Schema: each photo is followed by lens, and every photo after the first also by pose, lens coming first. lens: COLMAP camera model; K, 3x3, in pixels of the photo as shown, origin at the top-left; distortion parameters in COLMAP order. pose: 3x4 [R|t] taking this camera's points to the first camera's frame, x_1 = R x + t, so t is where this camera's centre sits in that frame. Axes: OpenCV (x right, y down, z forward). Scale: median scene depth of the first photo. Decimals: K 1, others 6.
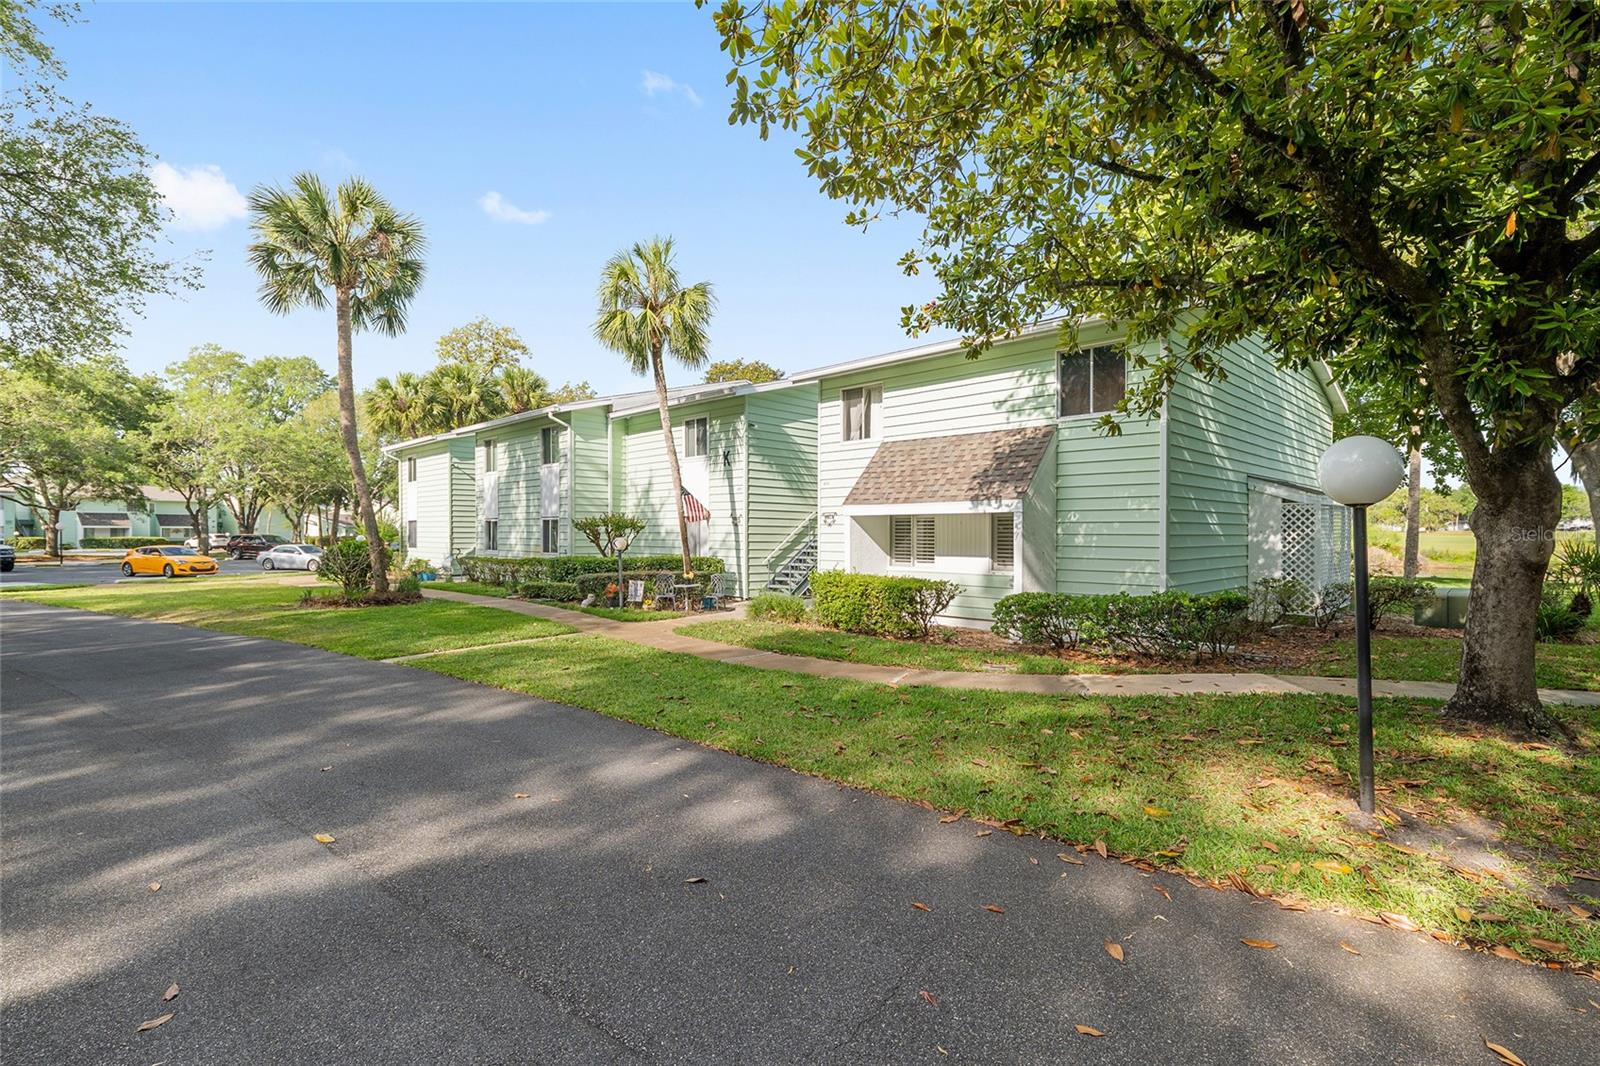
lens RADIAL K [[730.6, 0, 798.4], [0, 730.6, 532.8], [0, 0, 1]] dist [-0.001400, -0.001408]
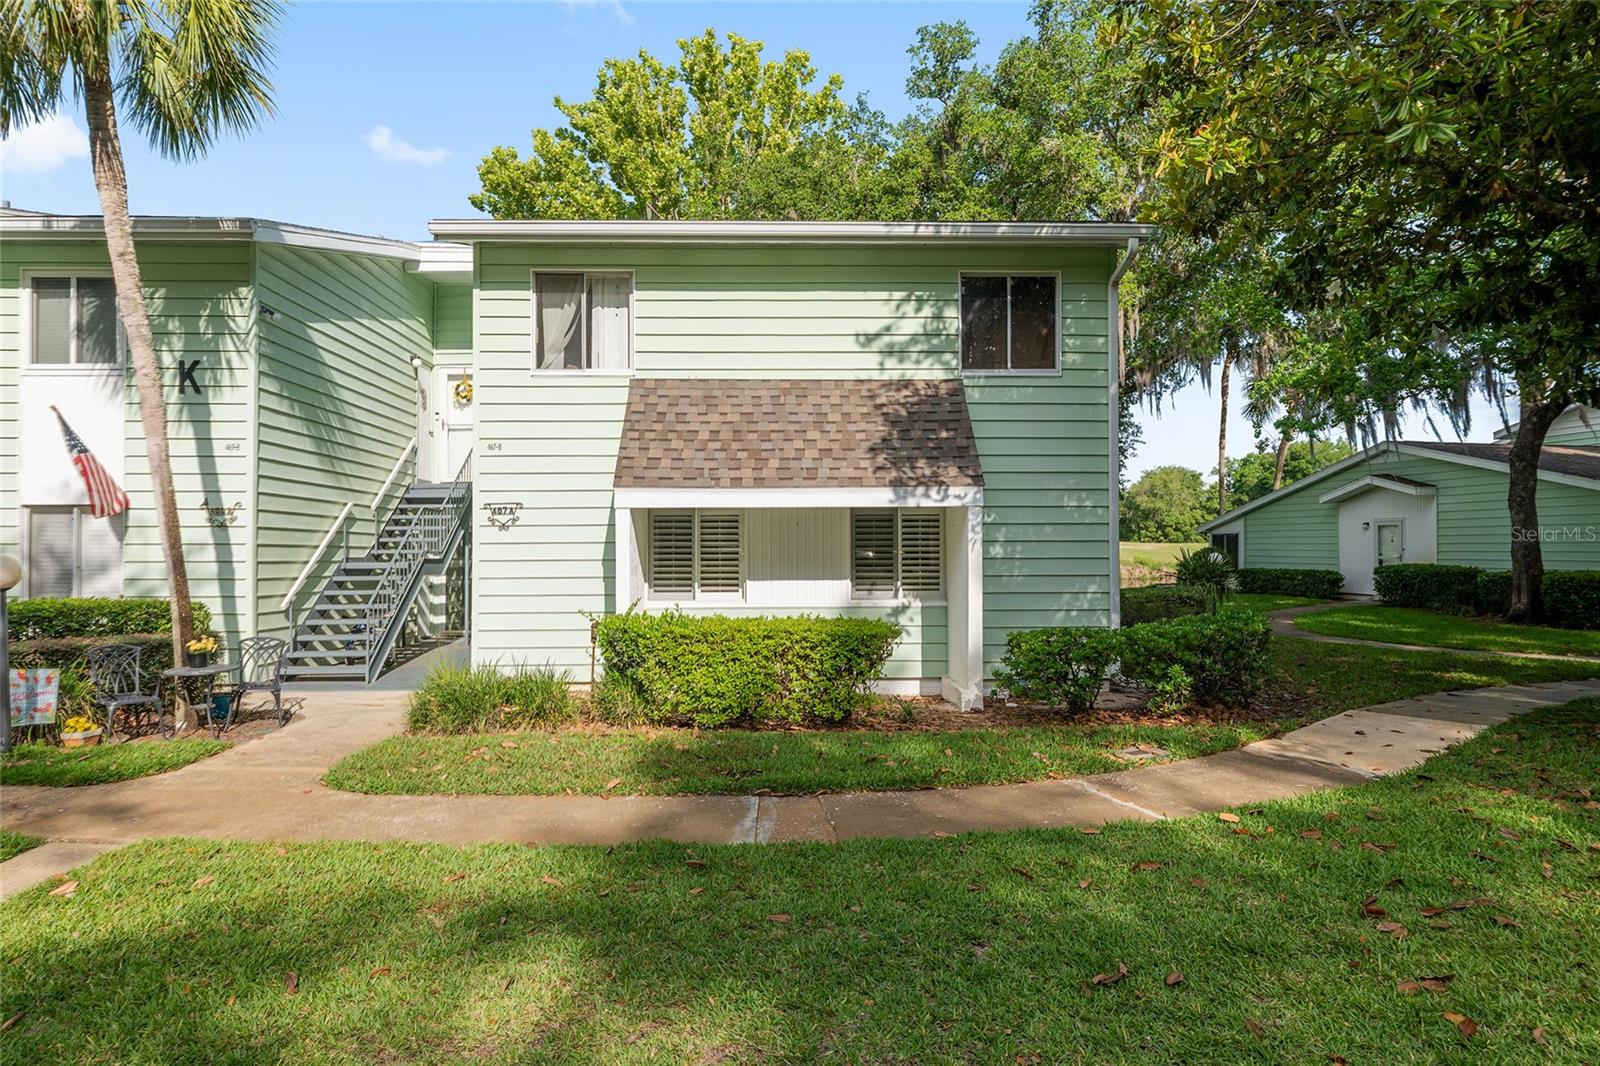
lens RADIAL K [[972.3, 0, 793.9], [0, 972.3, 532.6], [0, 0, 1]] dist [-0.001504, -0.000673]
pose [[0.695965, 0.006947, 0.718042, -0.347463], [0.004521, 0.999891, -0.014056, 0.004653], [-0.718061, 0.013029, 0.695858, 0.417354]]
